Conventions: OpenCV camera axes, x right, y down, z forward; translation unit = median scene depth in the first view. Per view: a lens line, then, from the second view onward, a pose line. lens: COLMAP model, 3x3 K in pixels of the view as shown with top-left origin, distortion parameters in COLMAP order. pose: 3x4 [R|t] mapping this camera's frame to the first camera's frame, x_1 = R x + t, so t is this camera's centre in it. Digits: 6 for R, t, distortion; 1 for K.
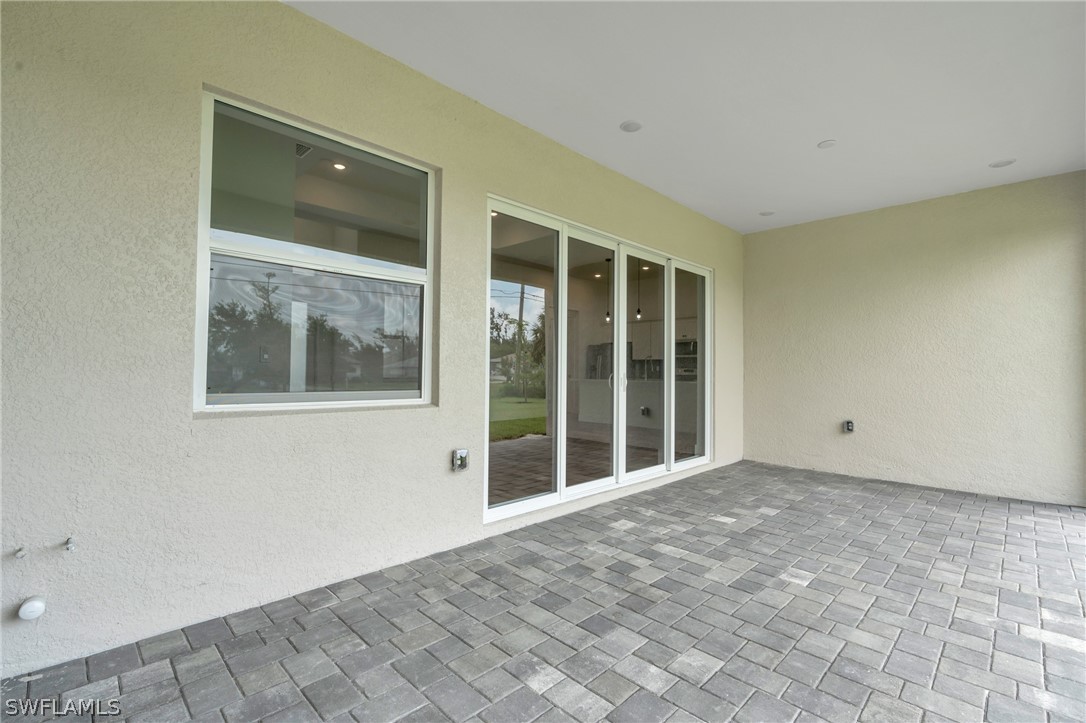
lens RADIAL K [[484.7, 0, 543.0], [0, 484.7, 361.5], [0, 0, 1]] dist [-0.003256, -0.000346]
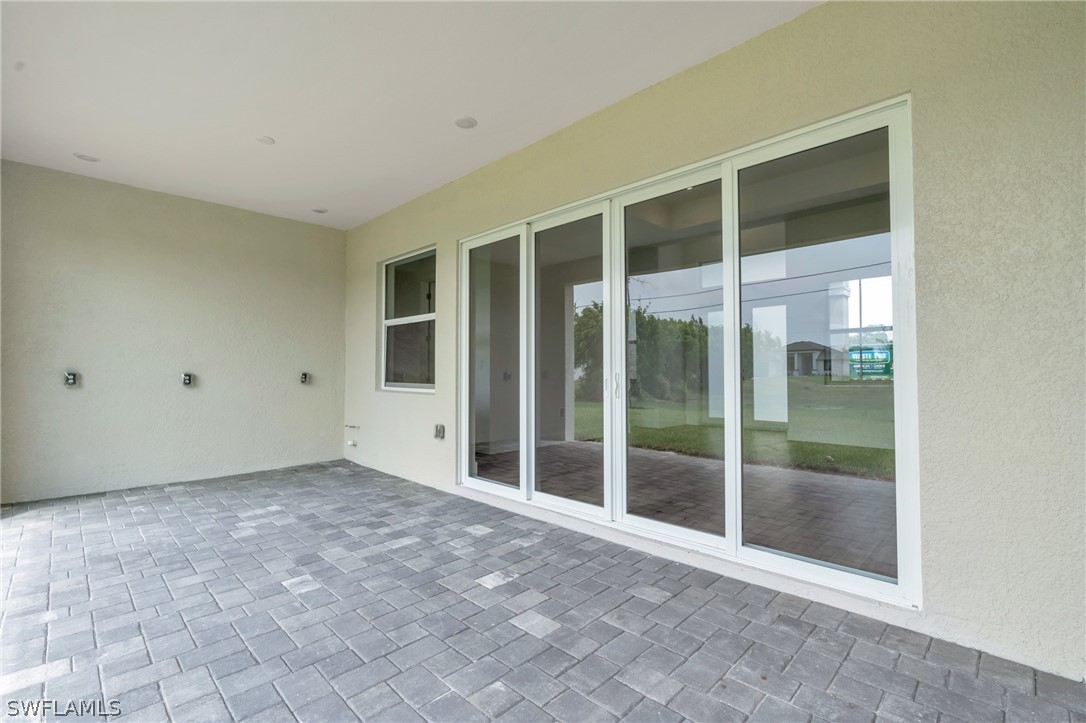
lens RADIAL K [[484.7, 0, 543.0], [0, 484.7, 361.5], [0, 0, 1]] dist [-0.003256, -0.000346]
pose [[-0.004432, -0.032602, -0.999459, 1.317221], [0.021765, 0.999228, -0.032691, 0.041693], [0.999753, -0.021898, -0.003719, 1.314701]]
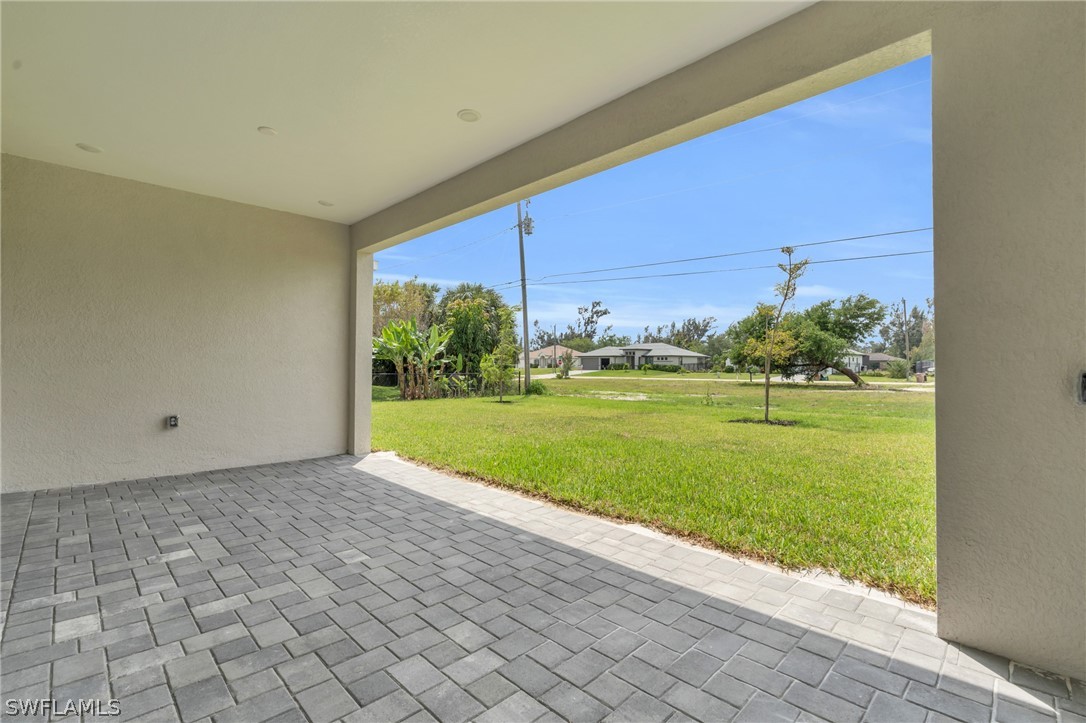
lens RADIAL K [[484.7, 0, 543.0], [0, 484.7, 361.5], [0, 0, 1]] dist [-0.003256, -0.000346]
pose [[0.011655, 0.000577, 0.999932, -0.467532], [-0.023119, 0.999733, -0.000307, 0.007591], [-0.999665, -0.023114, 0.011665, 0.511041]]
